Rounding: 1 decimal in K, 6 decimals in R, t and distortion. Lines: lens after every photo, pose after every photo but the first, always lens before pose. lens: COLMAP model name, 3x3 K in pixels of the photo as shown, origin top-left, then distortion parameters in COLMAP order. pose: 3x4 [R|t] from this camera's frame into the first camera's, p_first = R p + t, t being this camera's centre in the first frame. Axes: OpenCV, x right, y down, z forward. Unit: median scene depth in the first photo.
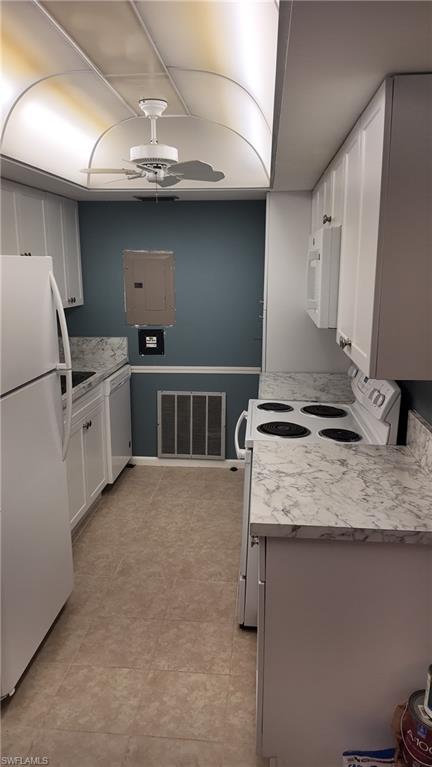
lens RADIAL K [[562.1, 0, 217.7], [0, 562.1, 381.5], [0, 0, 1]] dist [0.046594, -0.073109]
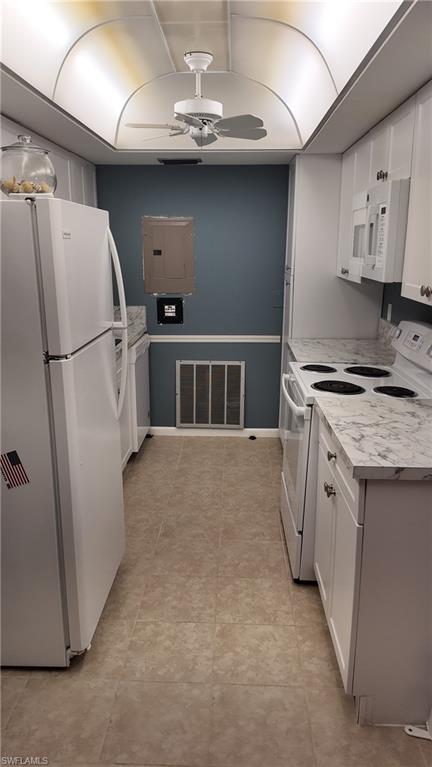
lens RADIAL K [[562.1, 0, 214.0], [0, 562.1, 384.5], [0, 0, 1]] dist [0.046594, -0.073109]
pose [[0.998733, -0.008944, 0.049514, -0.138186], [0.007232, 0.999373, 0.034649, 0.039078], [-0.049793, -0.034247, 0.998172, 0.005381]]
